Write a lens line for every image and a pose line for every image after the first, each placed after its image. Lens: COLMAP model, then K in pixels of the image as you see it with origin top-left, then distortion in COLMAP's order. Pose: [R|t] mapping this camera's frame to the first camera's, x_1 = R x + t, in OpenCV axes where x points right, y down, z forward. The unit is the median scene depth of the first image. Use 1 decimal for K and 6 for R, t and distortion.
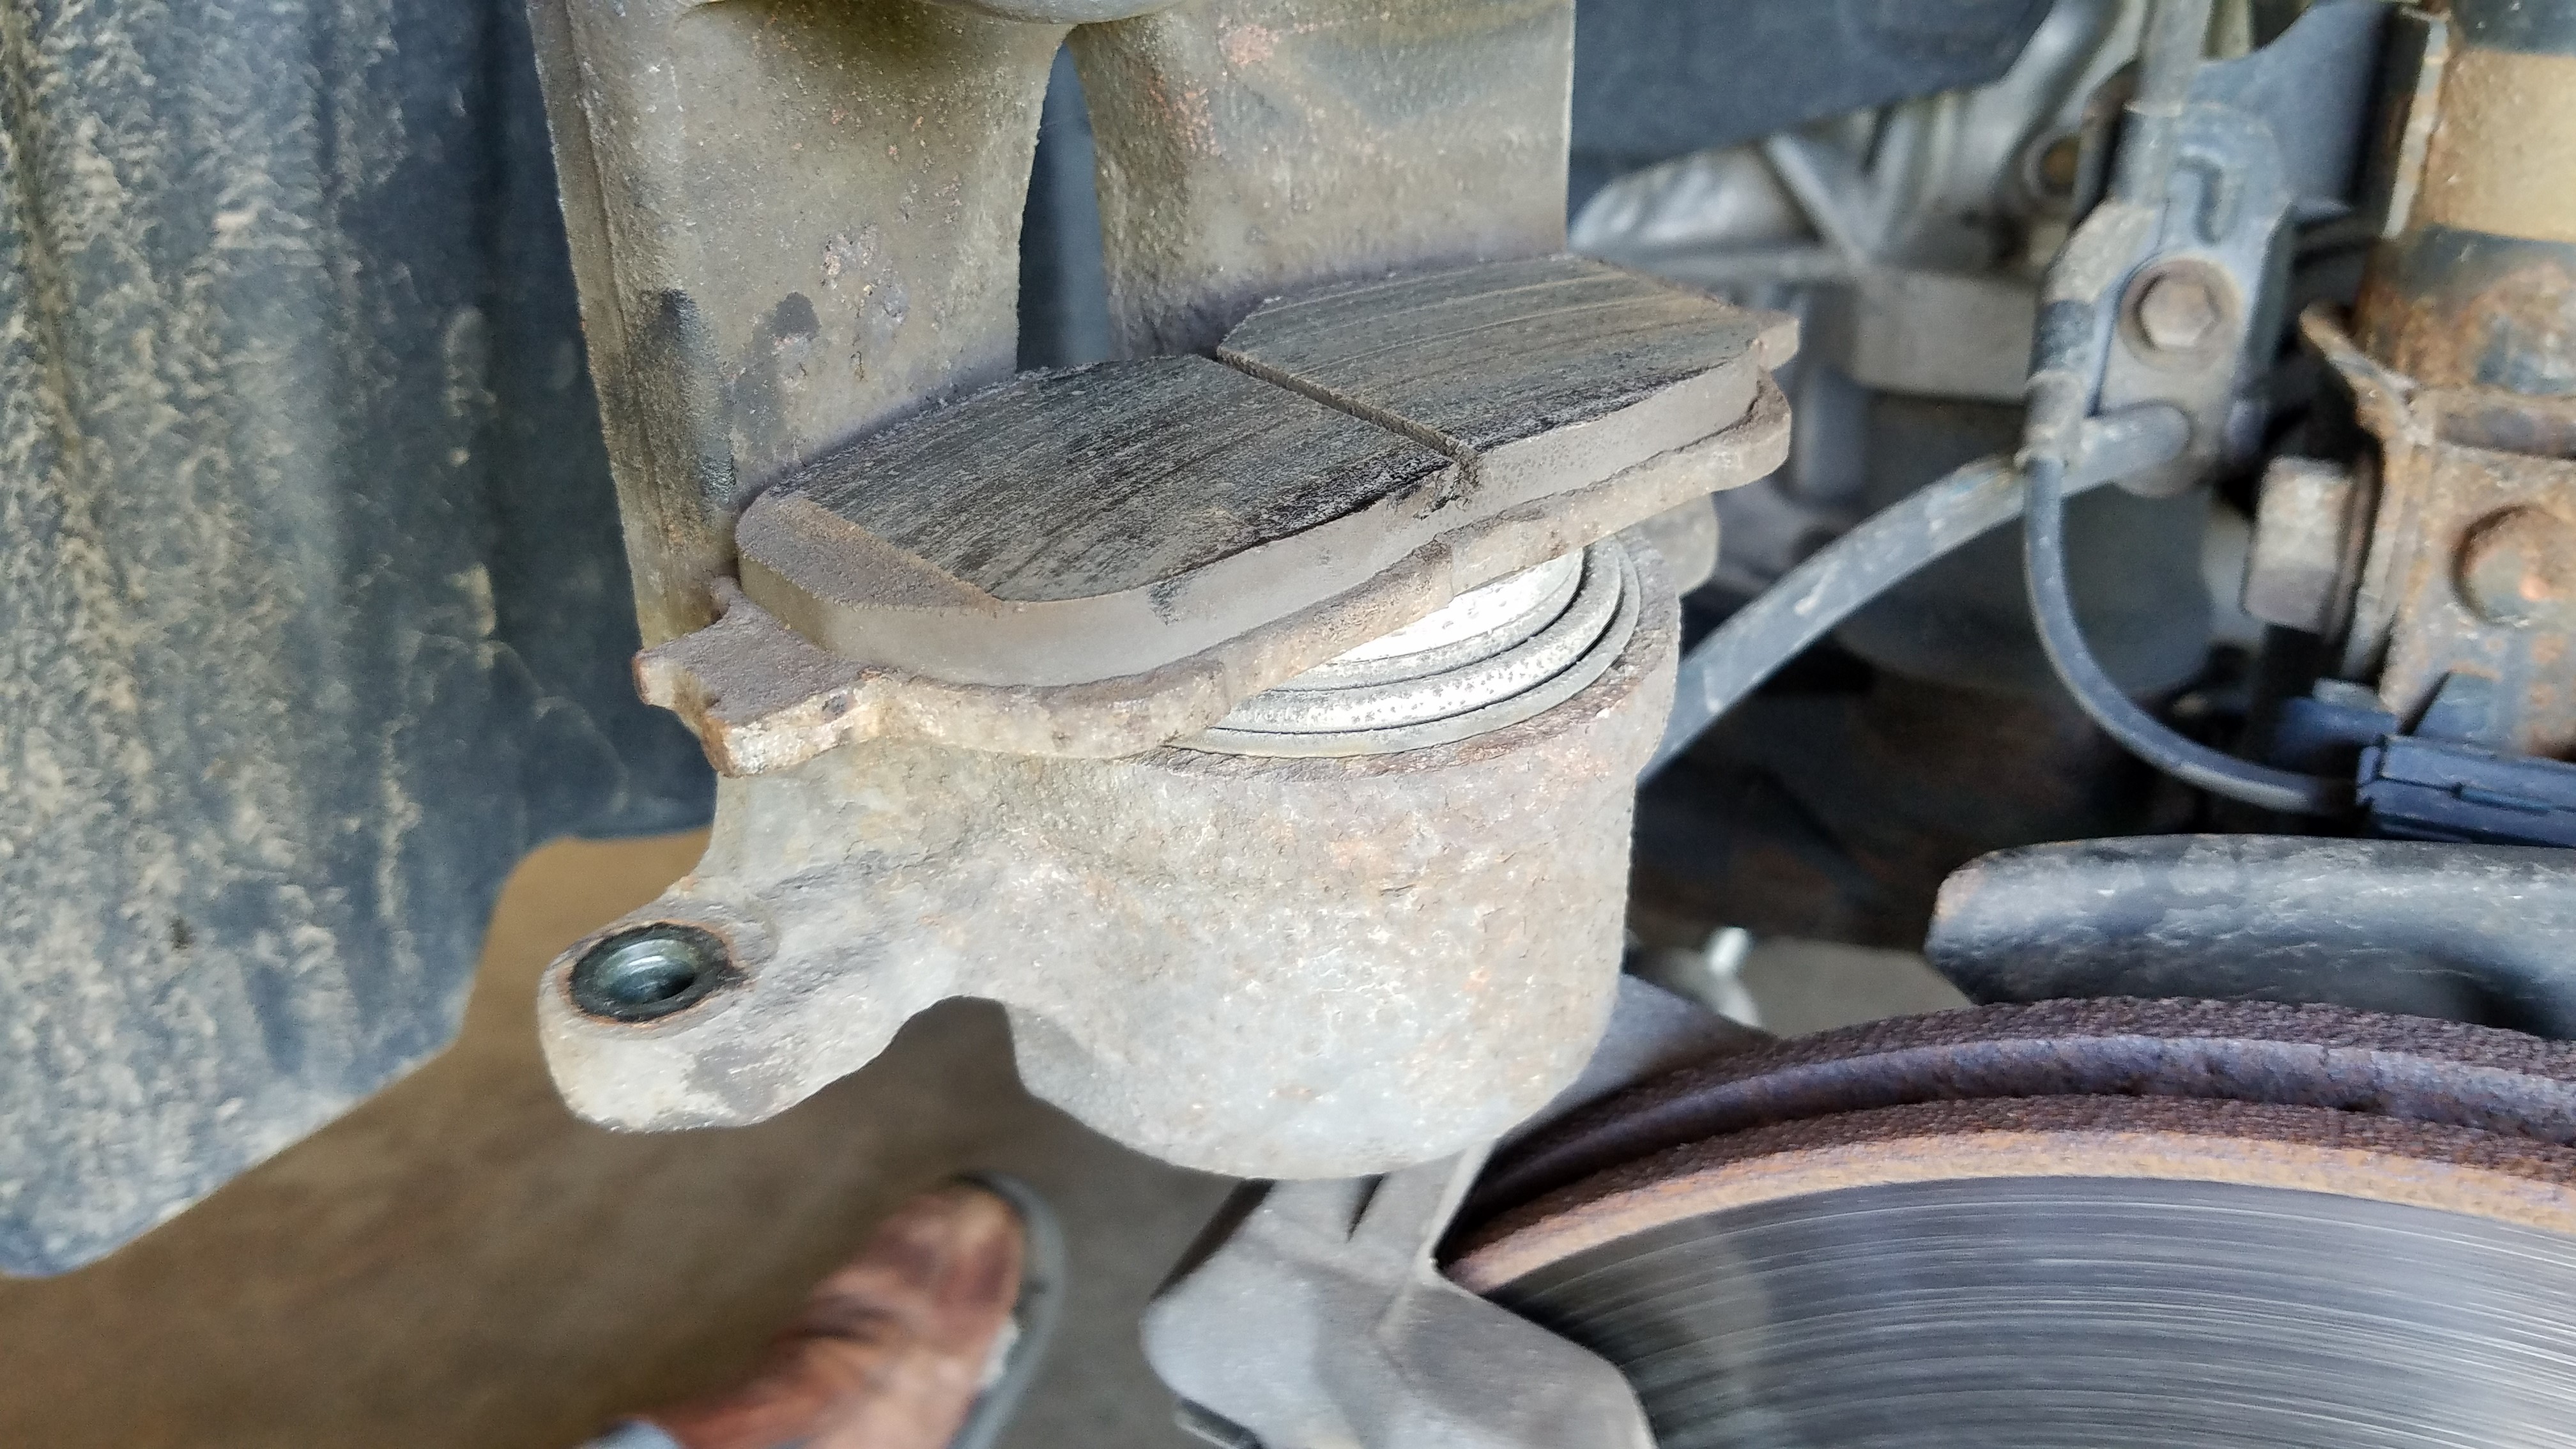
lens RADIAL K [[2043.6, 0, 1248.6], [0, 2043.6, 727.9], [0, 0, 1]] dist [-0.105192, 0.066290]
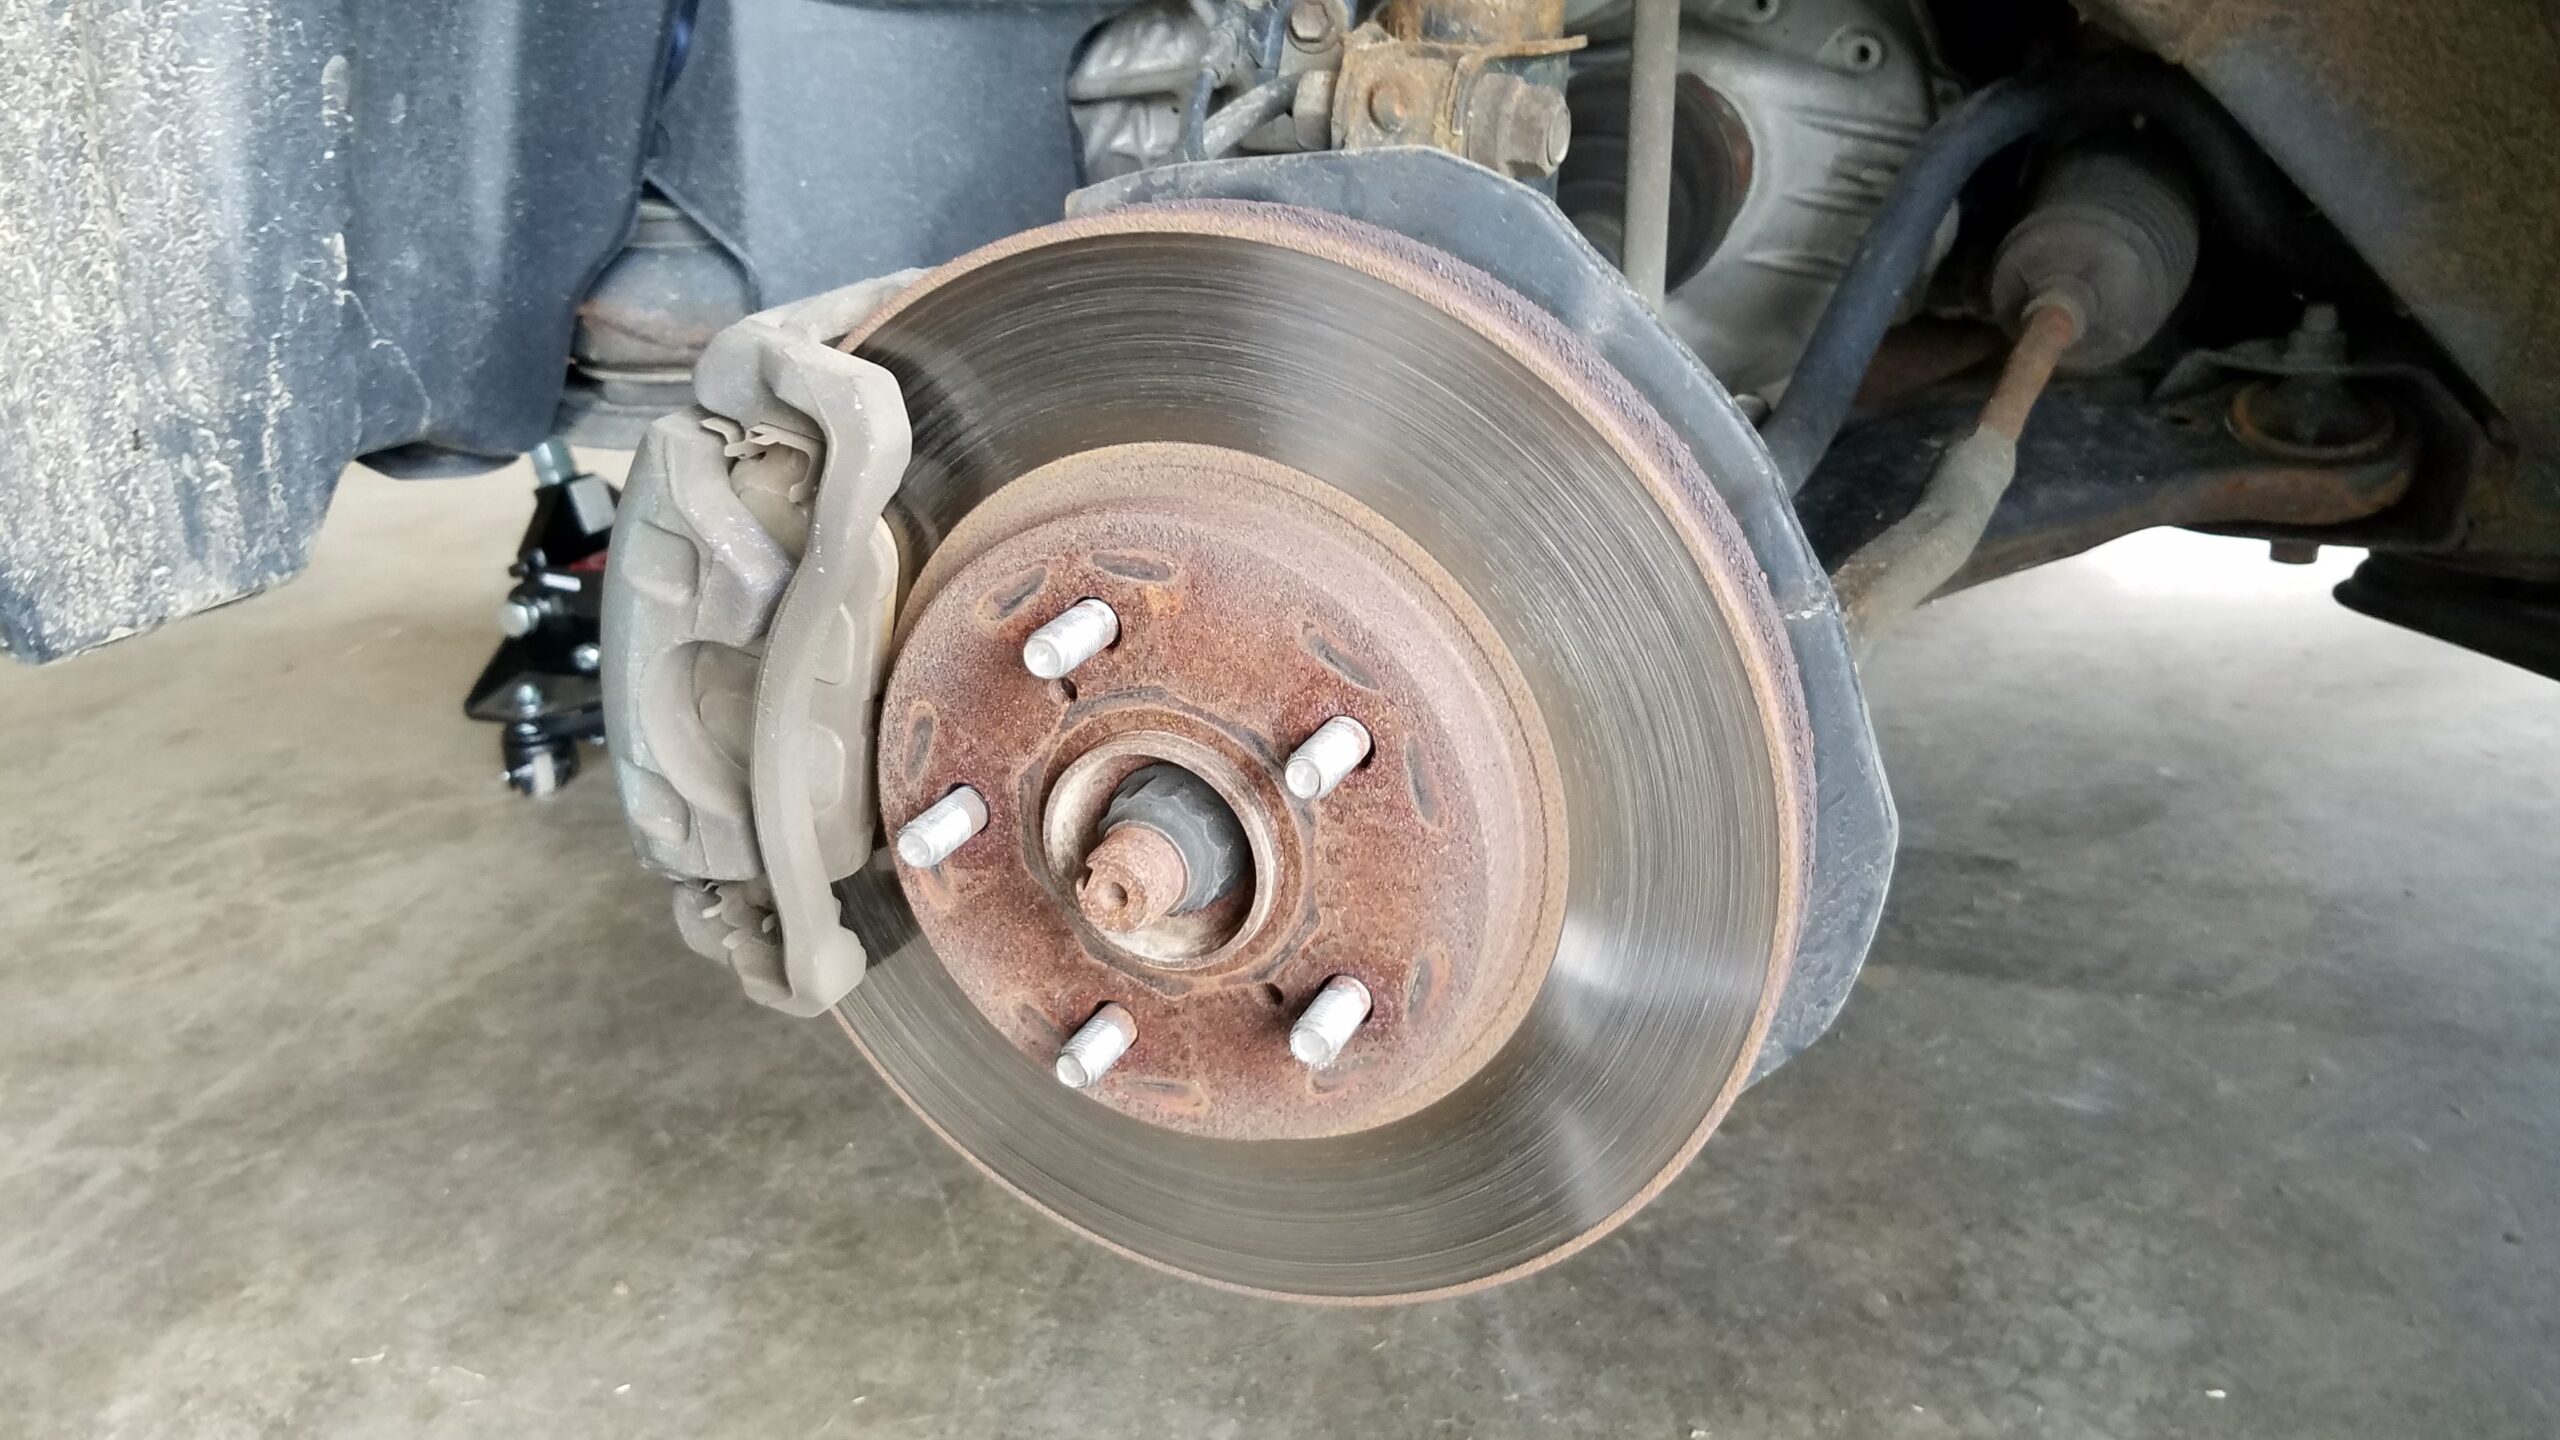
lens RADIAL K [[2030.9, 0, 1254.3], [0, 2030.9, 712.2], [0, 0, 1]] dist [-0.105192, 0.066290]
pose [[0.993985, 0.004542, 0.109423, 0.158510], [-0.001244, 0.999543, -0.030190, 0.361698], [-0.109510, 0.029873, 0.993537, -0.611629]]
